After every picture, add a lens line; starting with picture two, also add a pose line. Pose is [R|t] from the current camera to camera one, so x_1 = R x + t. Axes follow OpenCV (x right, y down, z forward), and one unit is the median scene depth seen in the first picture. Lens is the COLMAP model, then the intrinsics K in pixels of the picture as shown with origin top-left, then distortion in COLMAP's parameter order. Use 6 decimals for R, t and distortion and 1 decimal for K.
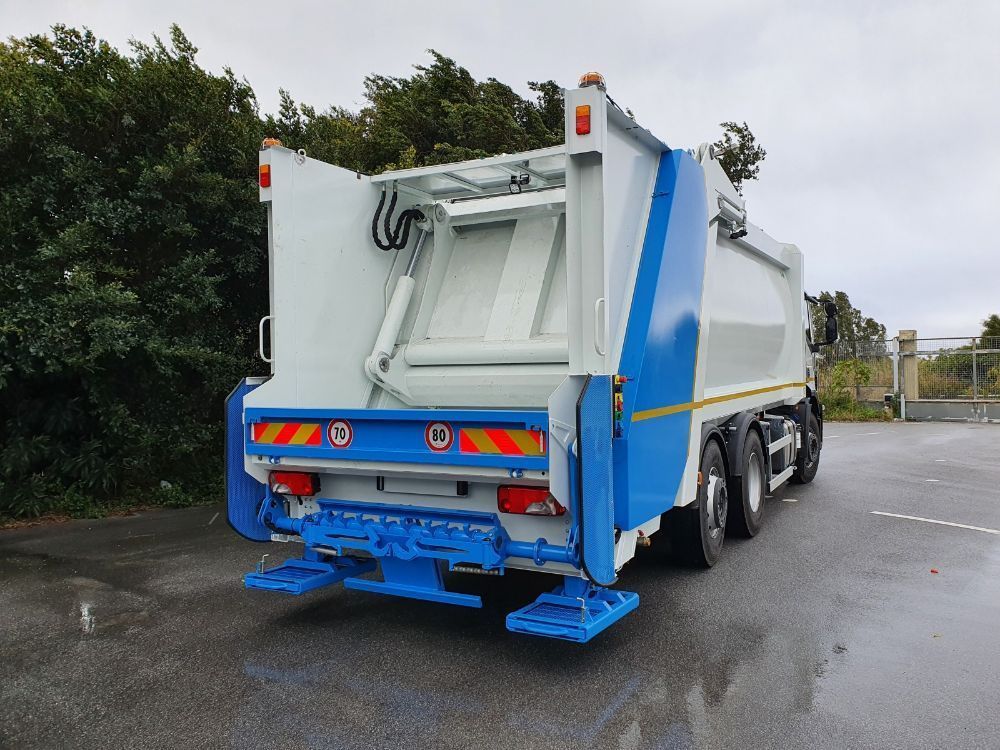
lens RADIAL K [[805.2, 0, 495.7], [0, 805.2, 372.2], [0, 0, 1]] dist [0.017821, 0.000147]
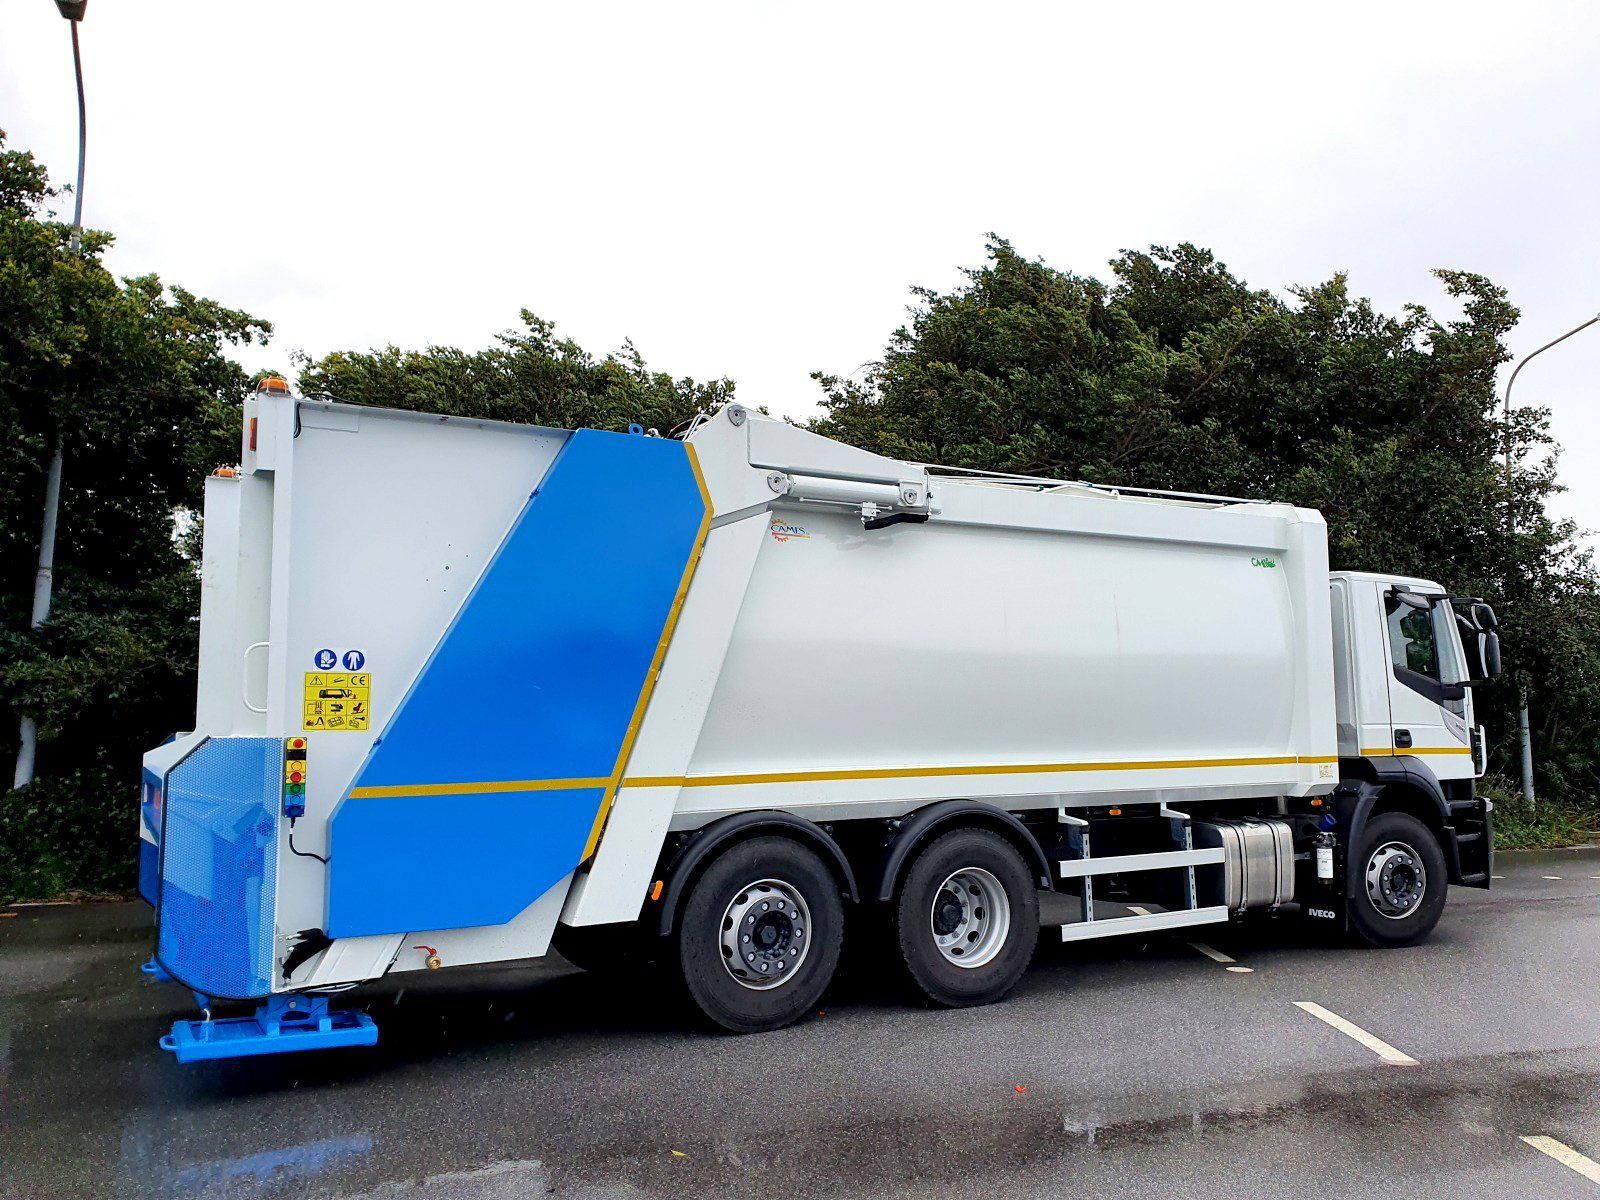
lens RADIAL K [[1288.3, 0, 793.1], [0, 1288.3, 595.5], [0, 0, 1]] dist [0.017821, 0.000147]
pose [[0.847354, -0.034699, -0.529894, 0.935390], [-0.012944, 0.996217, -0.085934, -0.025237], [0.530871, 0.079676, 0.843699, 0.121105]]
